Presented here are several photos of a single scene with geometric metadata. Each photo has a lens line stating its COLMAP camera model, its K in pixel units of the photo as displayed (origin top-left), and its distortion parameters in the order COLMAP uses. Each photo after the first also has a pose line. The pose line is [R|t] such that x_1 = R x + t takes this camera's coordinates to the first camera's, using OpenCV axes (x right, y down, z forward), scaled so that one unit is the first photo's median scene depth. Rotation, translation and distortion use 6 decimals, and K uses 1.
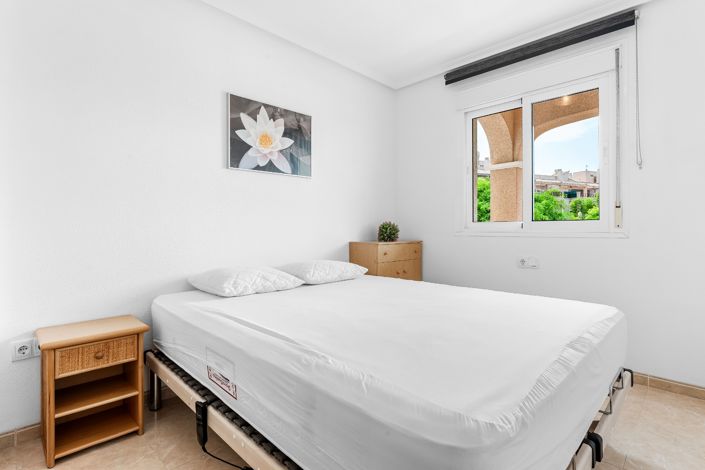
lens RADIAL K [[349.4, 0, 352.6], [0, 349.4, 231.6], [0, 0, 1]] dist [-0.000766, -0.000037]
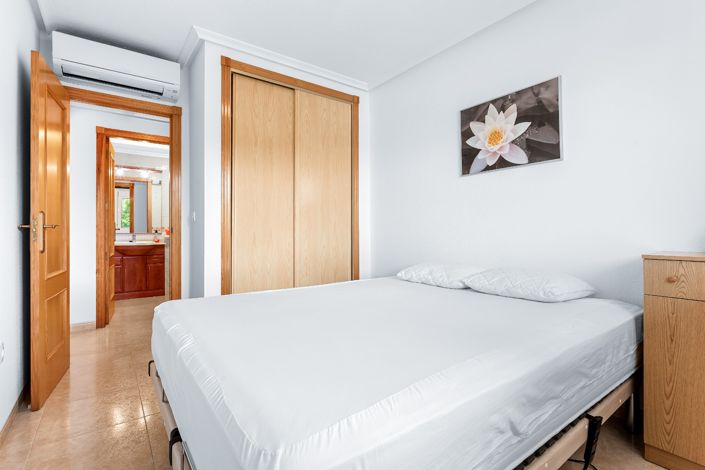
lens RADIAL K [[331.7, 0, 355.7], [0, 331.7, 231.6], [0, 0, 1]] dist [-0.006101, 0.000577]
pose [[-0.137375, 0.005672, -0.990503, 0.700496], [-0.002262, 0.999979, 0.006040, -0.007114], [0.990517, 0.003071, -0.137359, 0.741281]]
